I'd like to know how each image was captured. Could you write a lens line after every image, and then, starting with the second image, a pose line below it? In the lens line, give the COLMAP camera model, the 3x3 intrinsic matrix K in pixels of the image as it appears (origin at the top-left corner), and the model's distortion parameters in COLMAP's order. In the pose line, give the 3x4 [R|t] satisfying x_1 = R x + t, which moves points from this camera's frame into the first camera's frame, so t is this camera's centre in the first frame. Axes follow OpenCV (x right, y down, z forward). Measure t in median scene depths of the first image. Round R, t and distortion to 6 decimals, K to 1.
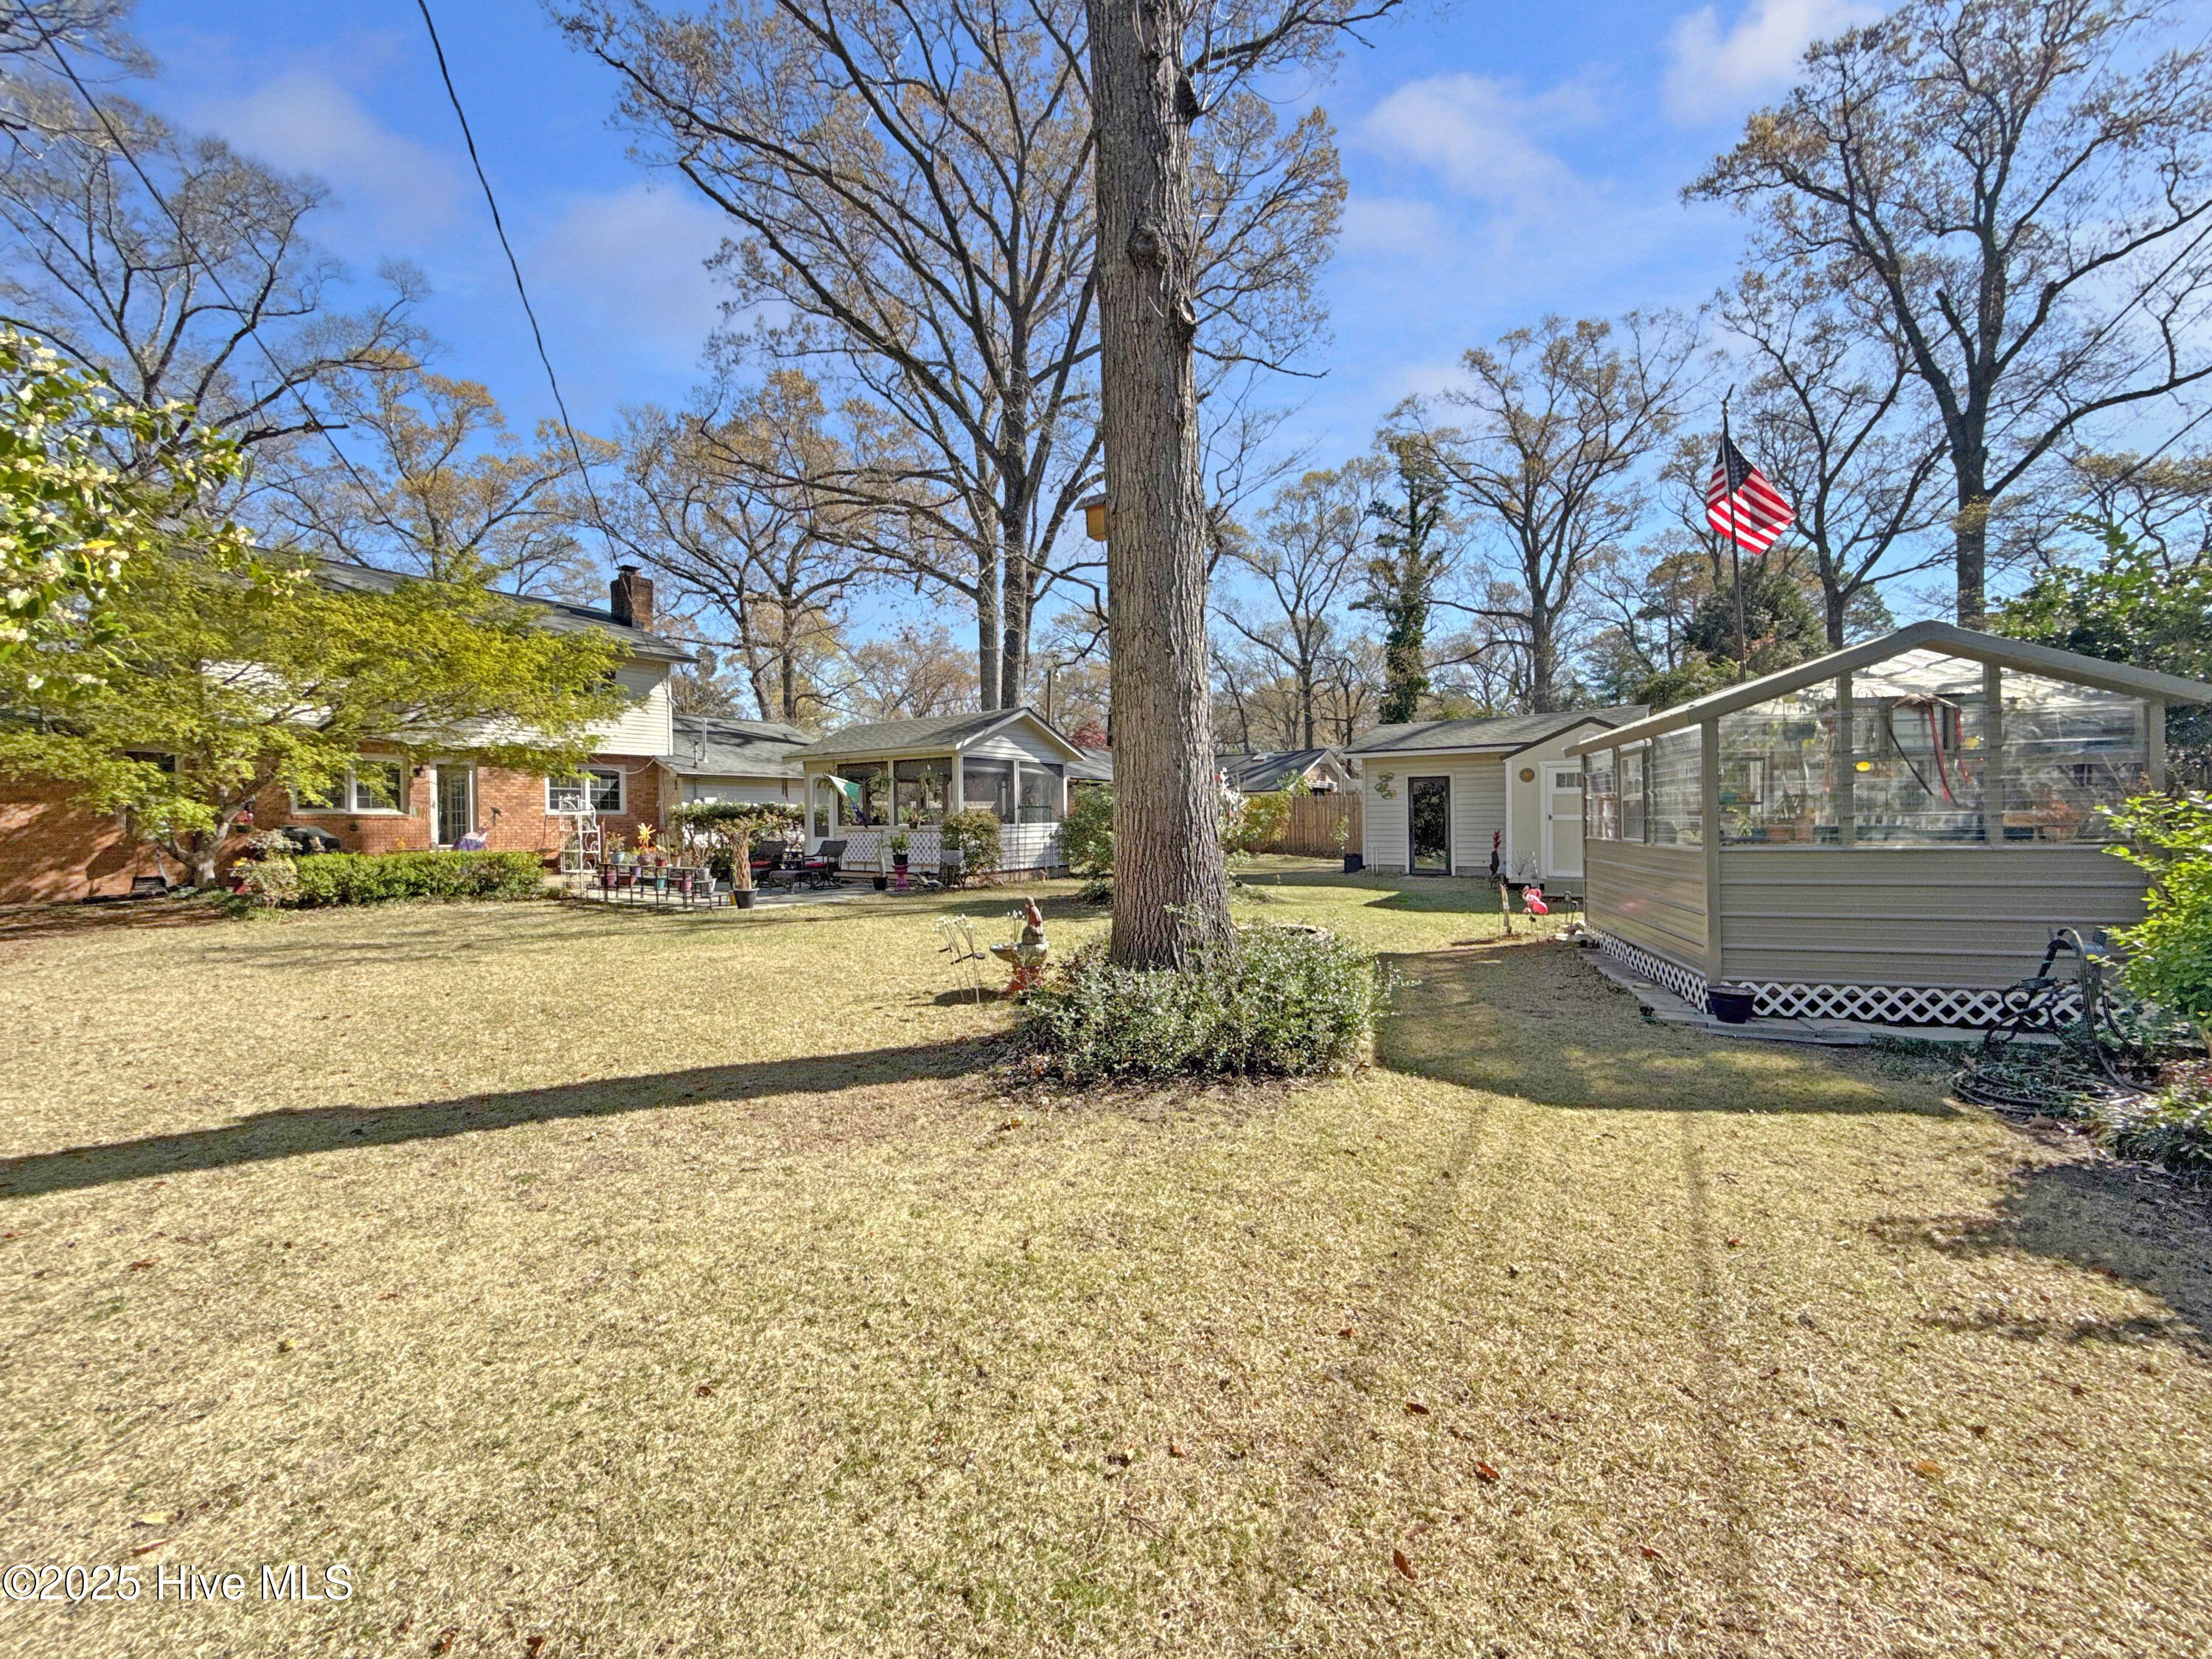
lens RADIAL K [[887.8, 0, 1070.7], [0, 887.8, 823.2], [0, 0, 1]] dist [-0.001368, -0.000138]
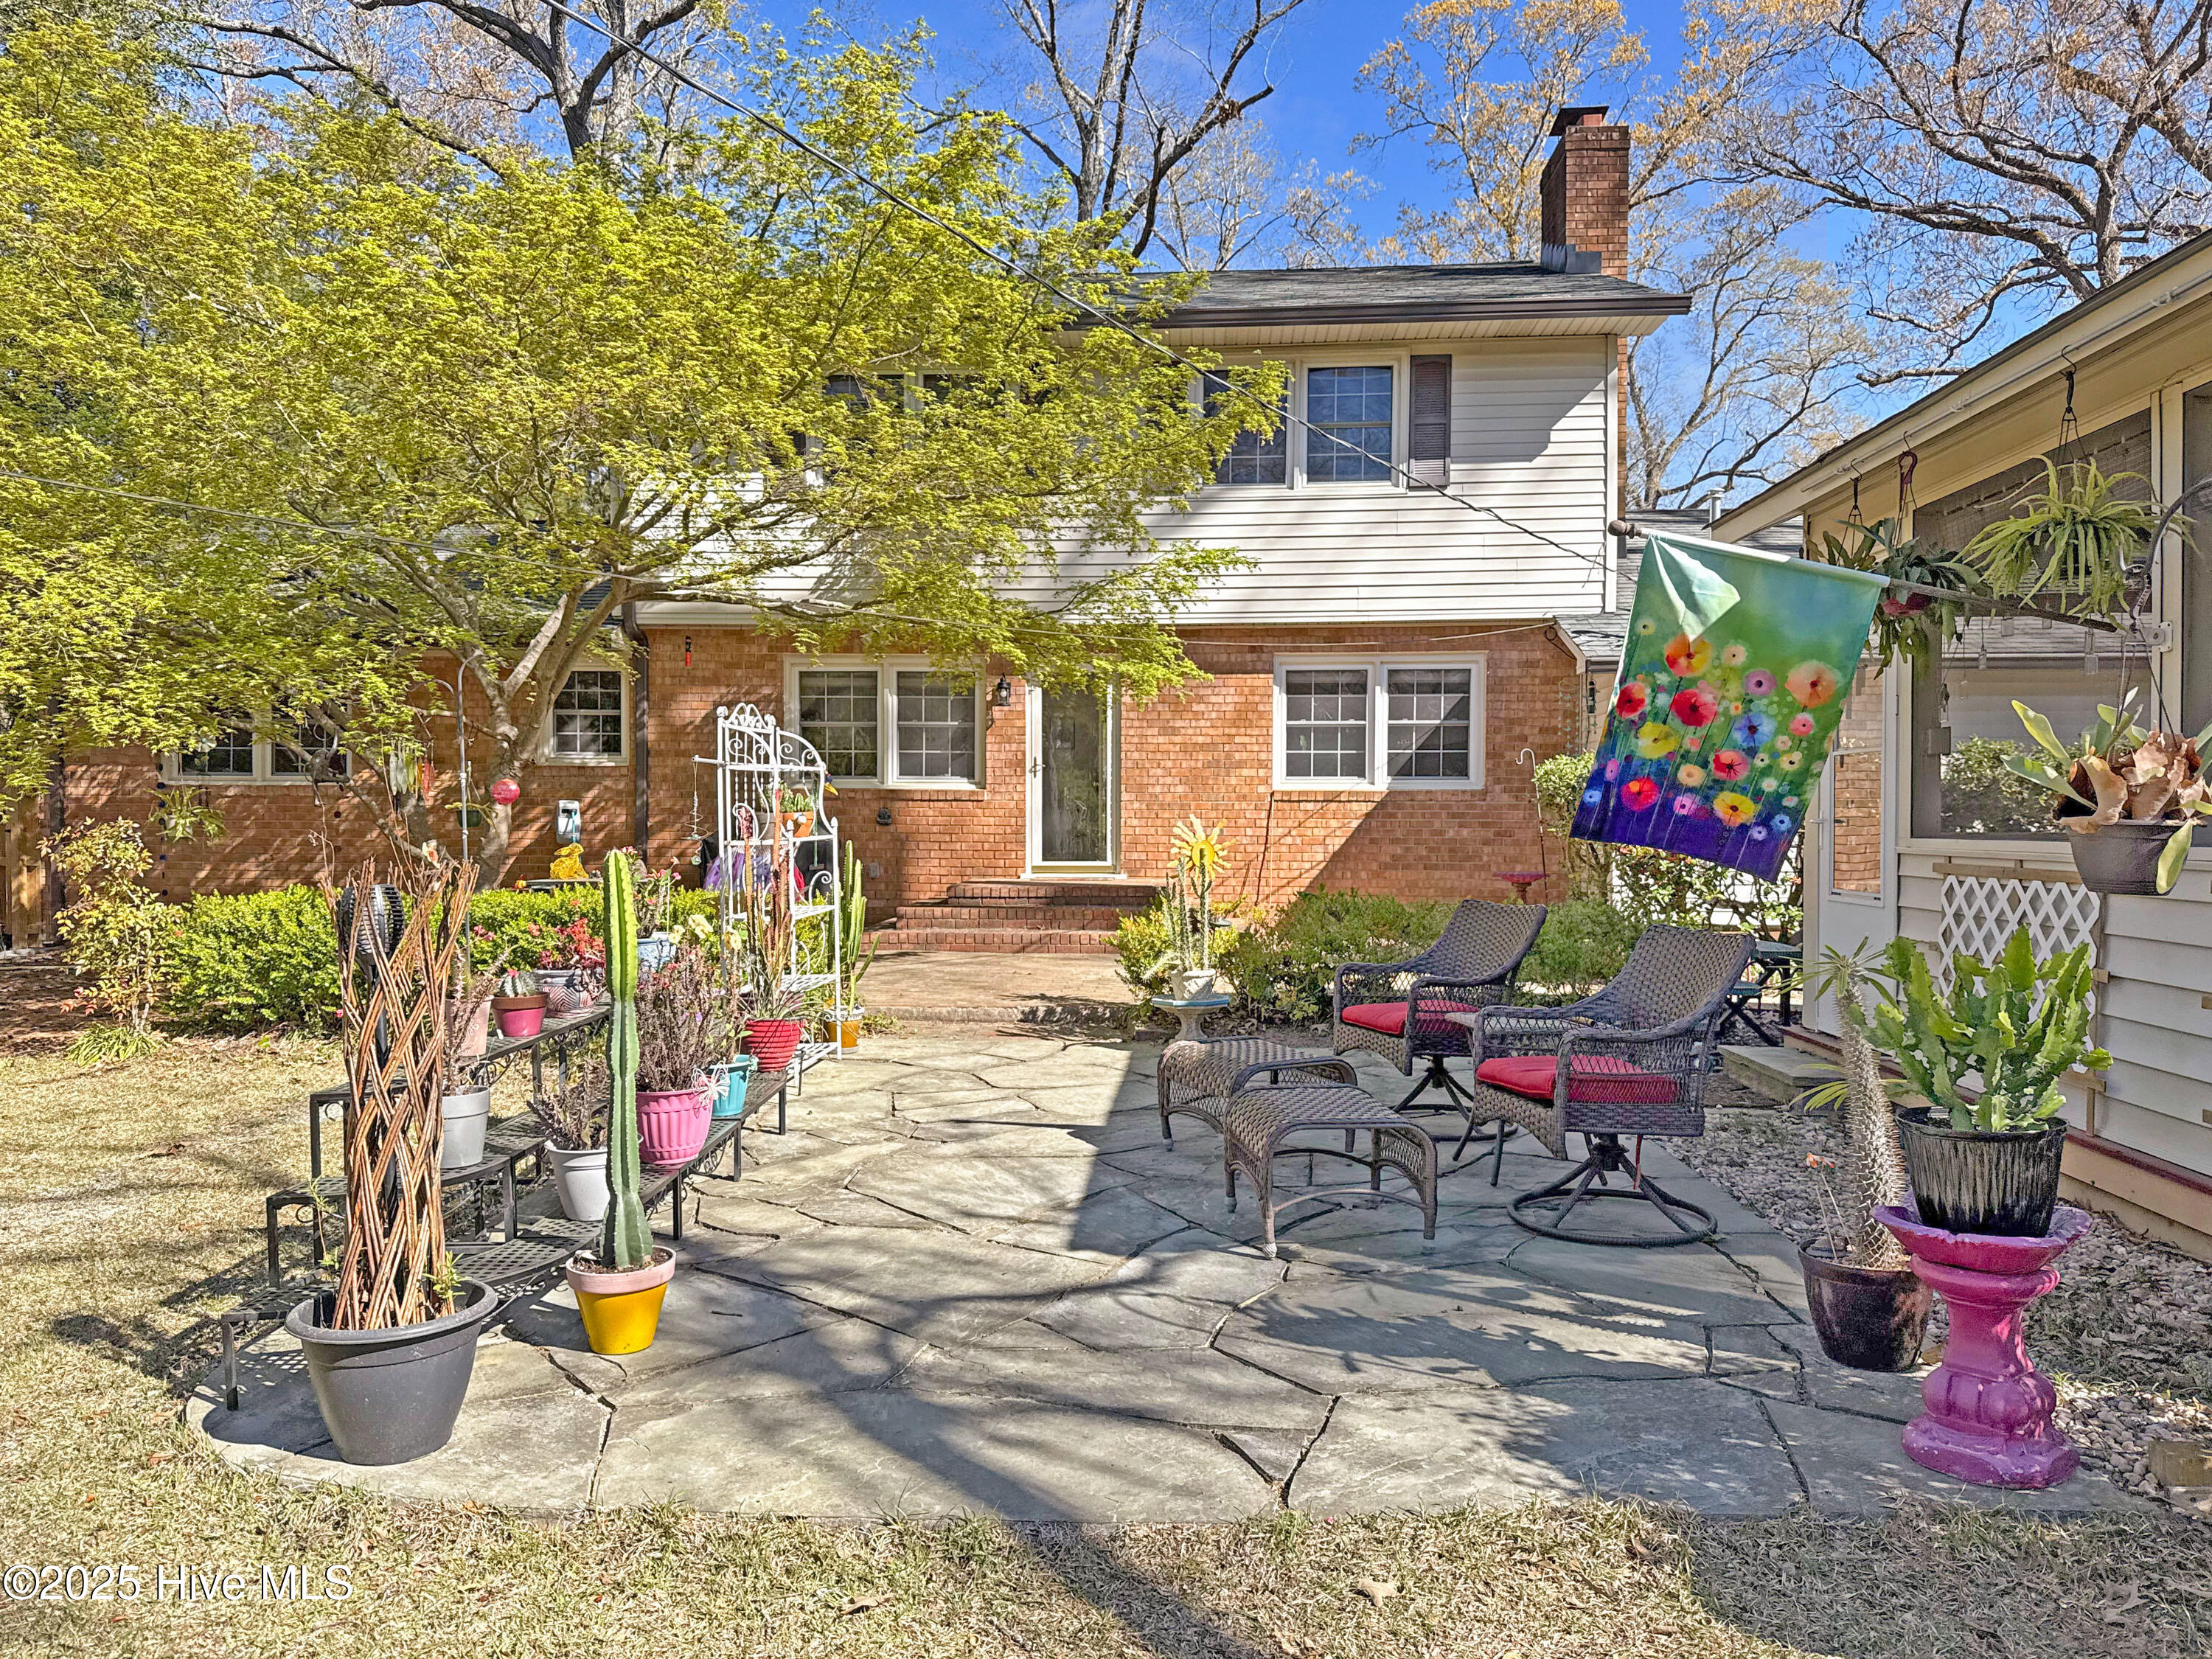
lens RADIAL K [[1554.0, 0, 1106.0], [0, 1554.0, 829.5], [0, 0, 1]] dist [-0.000103, -0.026411]
pose [[0.532090, 0.018581, -0.846484, -0.053995], [-0.009564, 0.999827, 0.015935, -0.002671], [0.846634, -0.000383, 0.532176, 0.542928]]
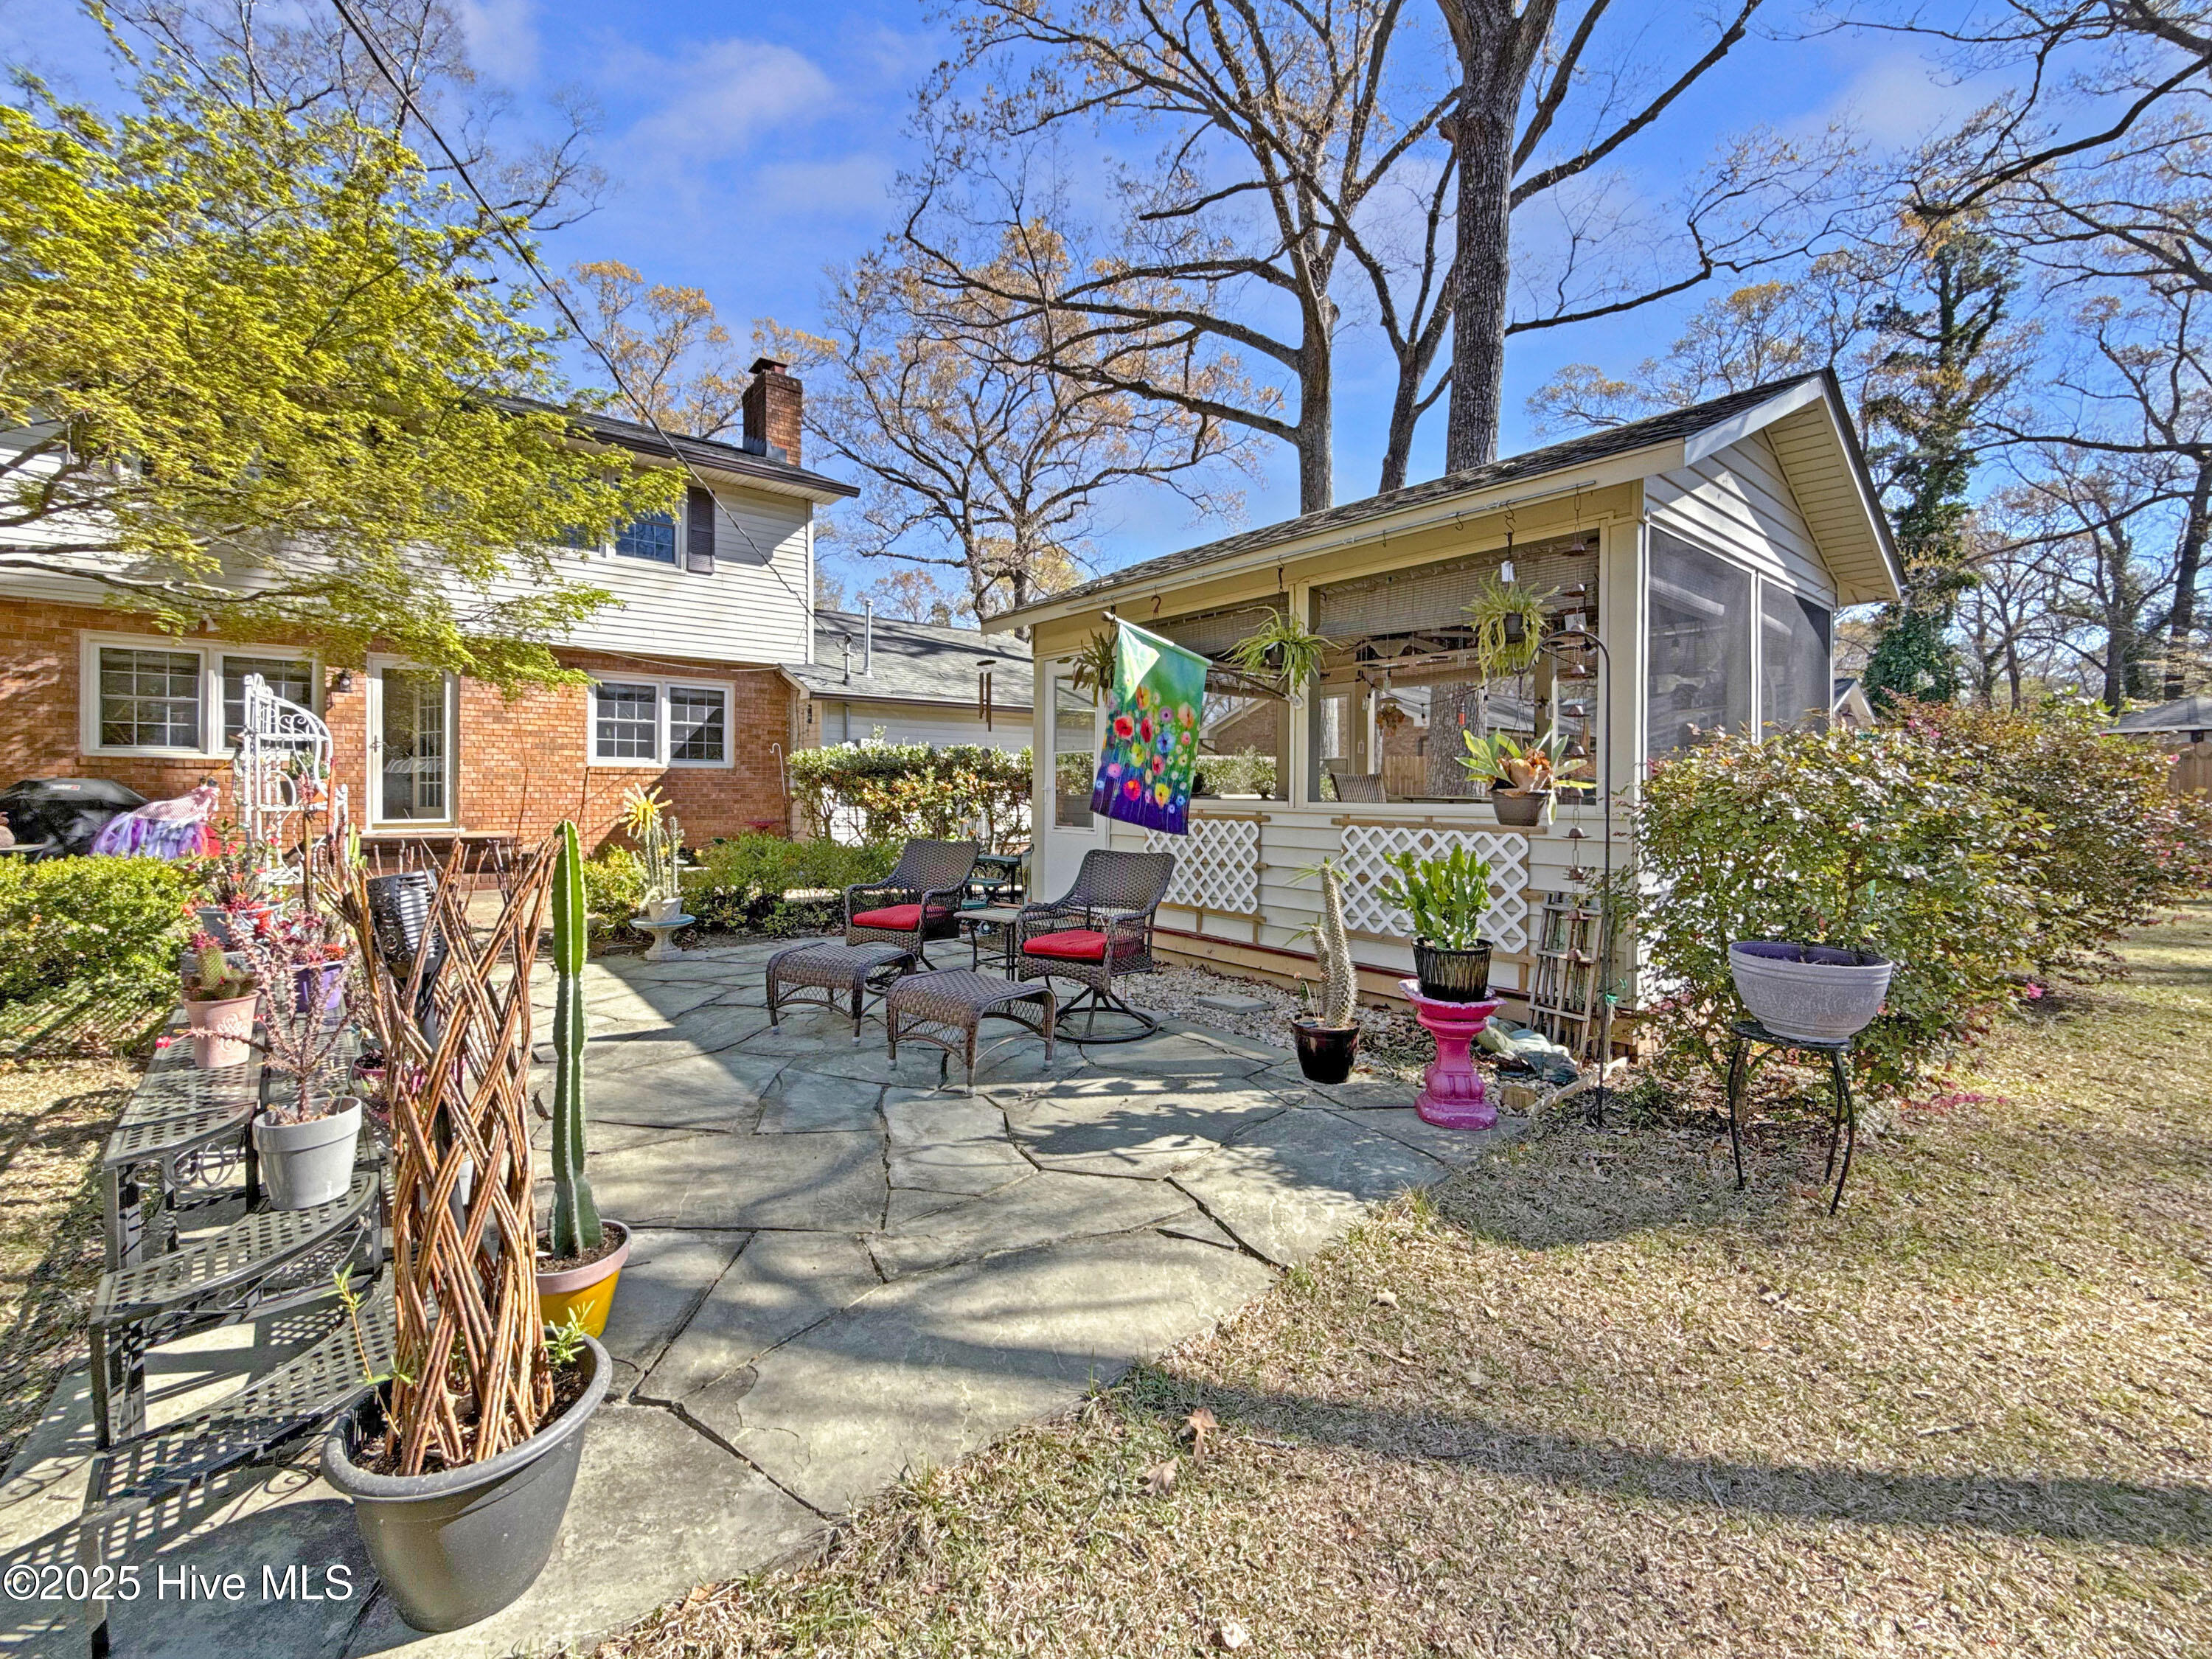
lens RADIAL K [[876.6, 0, 1069.8], [0, 876.6, 775.0], [0, 0, 1]] dist [0.011386, -0.000074]
pose [[0.967730, 0.013155, -0.251645, -0.152073], [-0.016022, 0.999828, -0.009351, -0.003517], [0.251479, 0.013081, 0.967774, 0.513579]]
